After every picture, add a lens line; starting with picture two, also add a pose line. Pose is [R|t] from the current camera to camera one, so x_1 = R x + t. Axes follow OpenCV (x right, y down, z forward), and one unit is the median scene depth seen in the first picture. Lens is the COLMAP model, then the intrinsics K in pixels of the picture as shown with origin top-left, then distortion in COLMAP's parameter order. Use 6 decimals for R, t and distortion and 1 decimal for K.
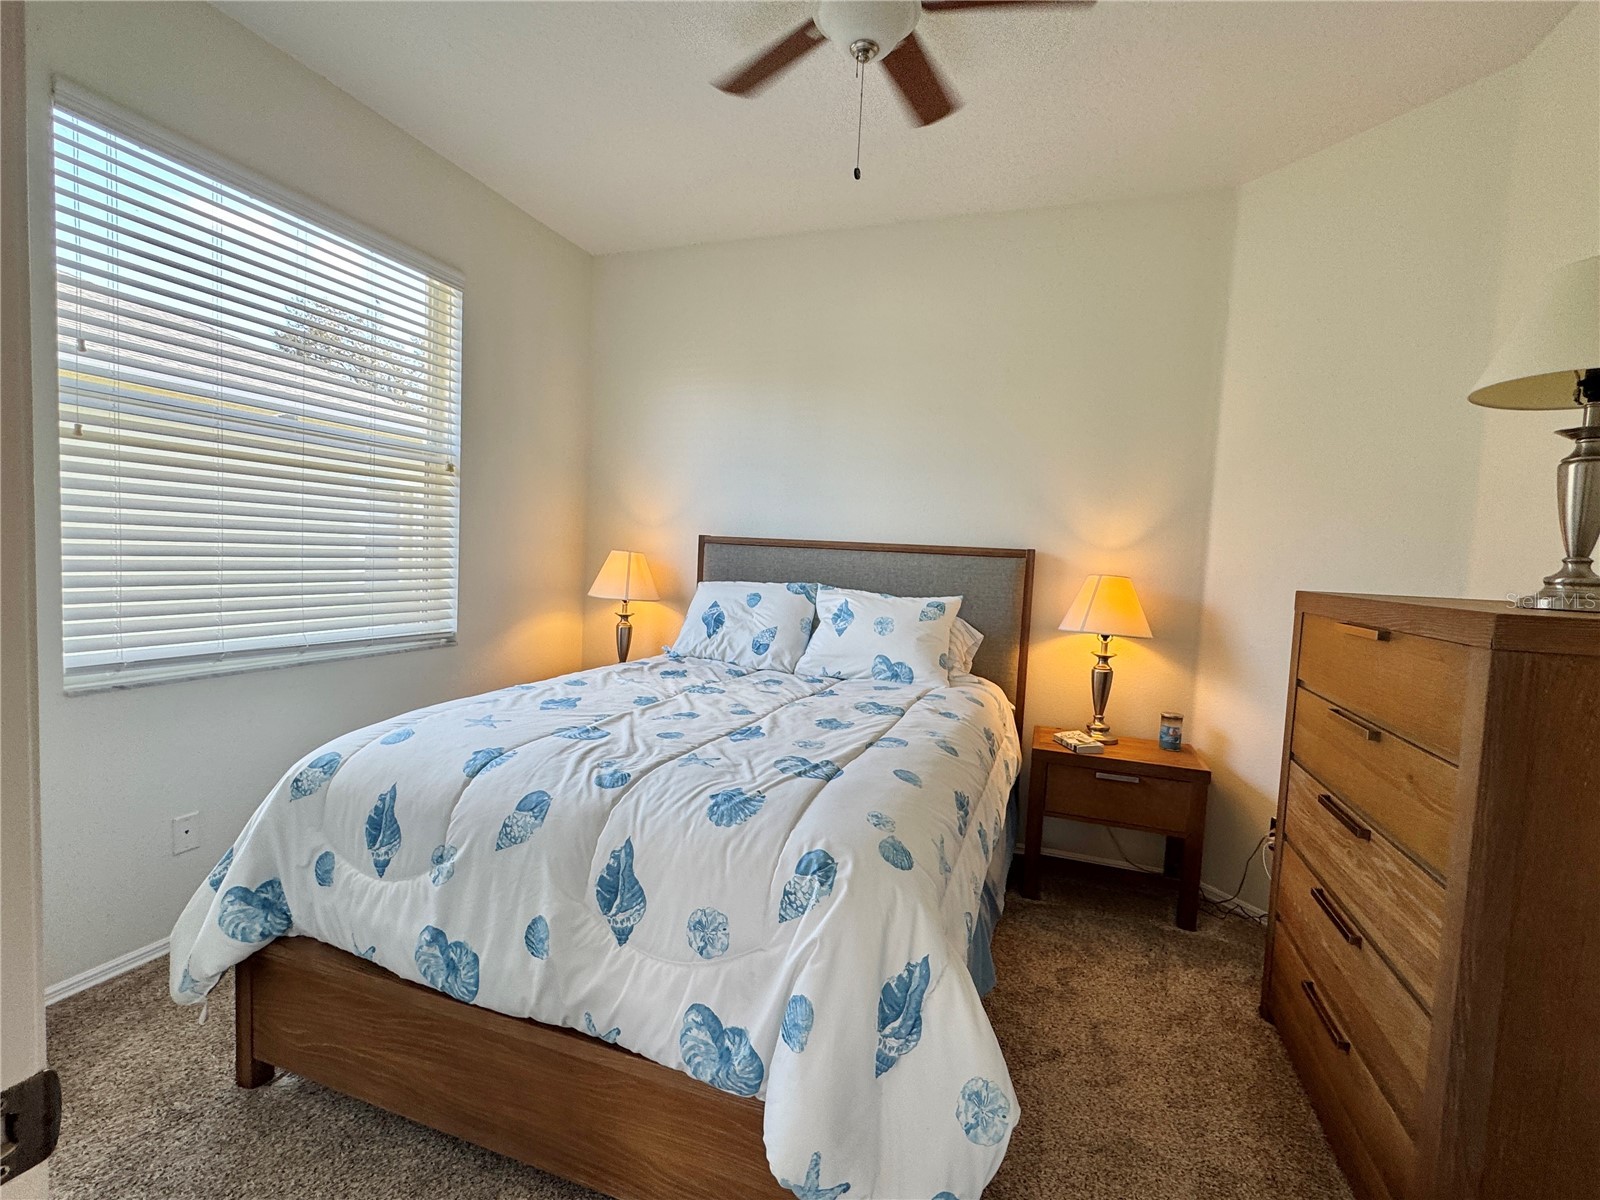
lens RADIAL K [[722.8, 0, 800.0], [0, 722.8, 600.0], [0, 0, 1]] dist [-0.003826, 0.000043]
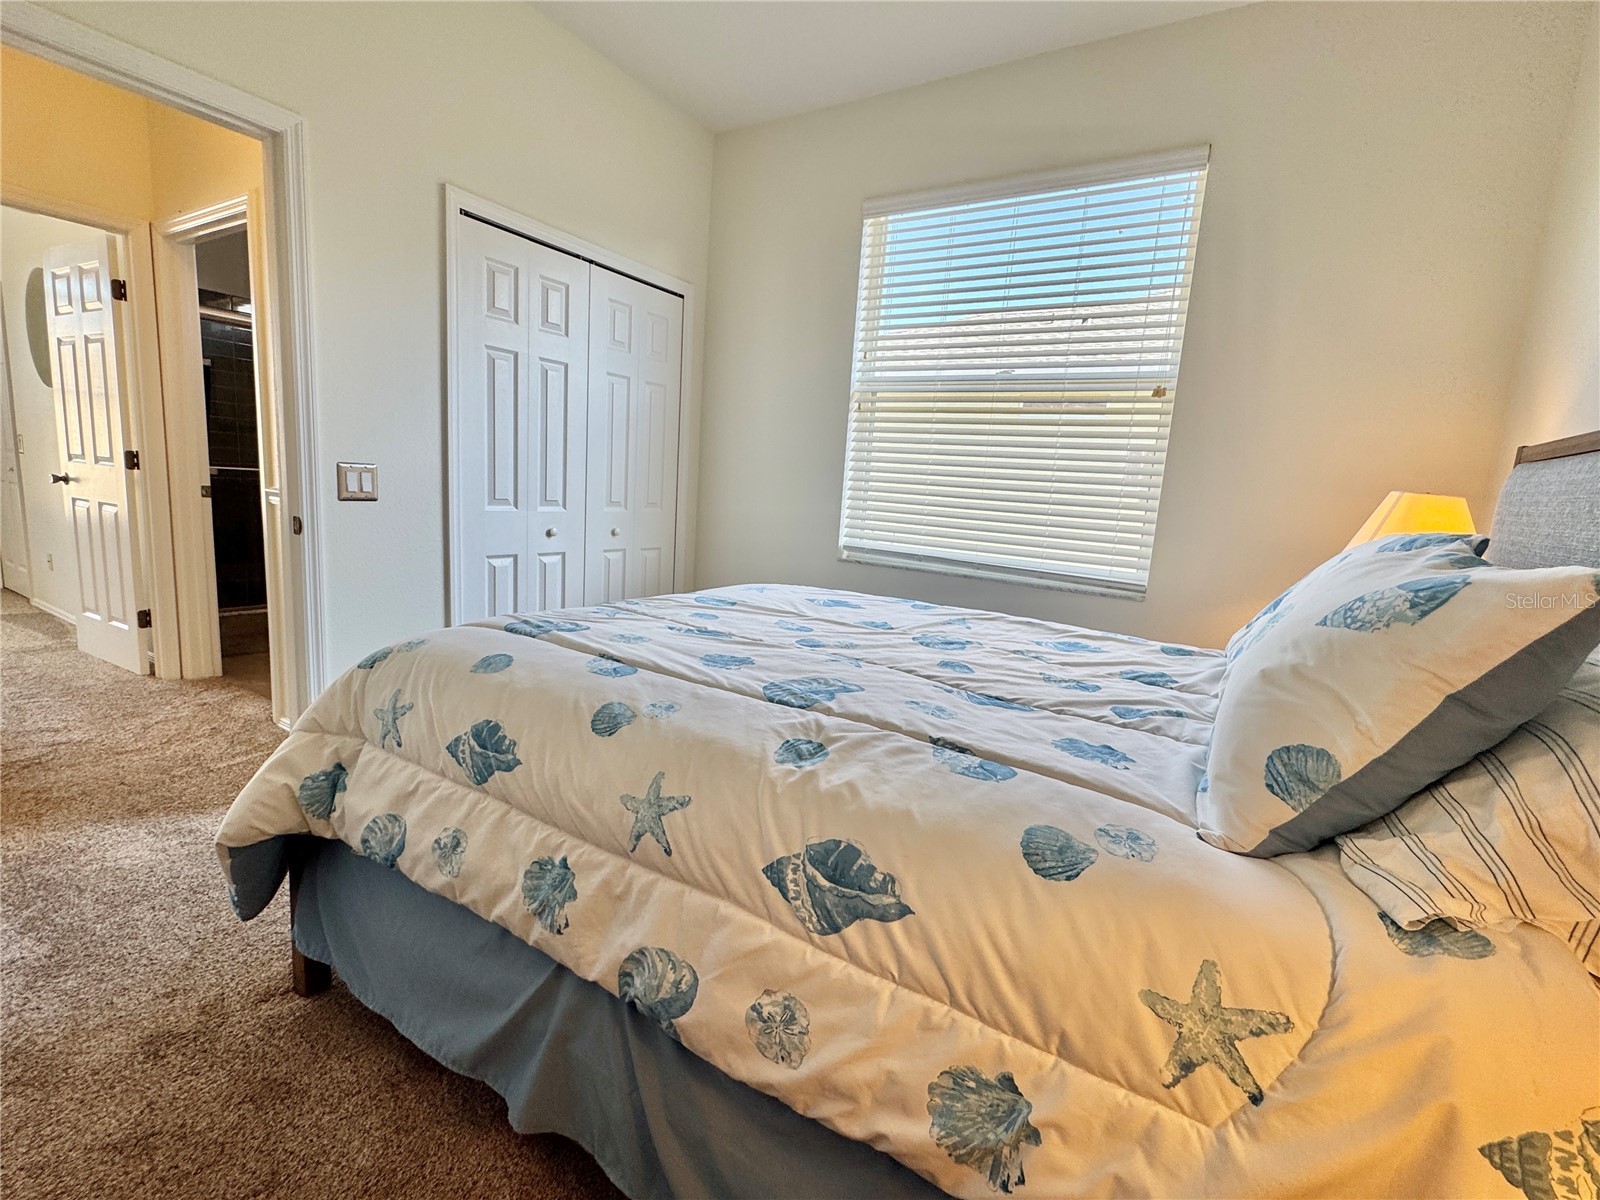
lens RADIAL K [[722.8, 0, 800.0], [0, 722.8, 600.0], [0, 0, 1]] dist [-0.003826, 0.000043]
pose [[-0.198762, 0.097175, -0.975218, 0.470153], [-0.136573, 0.982617, 0.125747, 0.010814], [0.970485, 0.158182, -0.182035, 0.788165]]
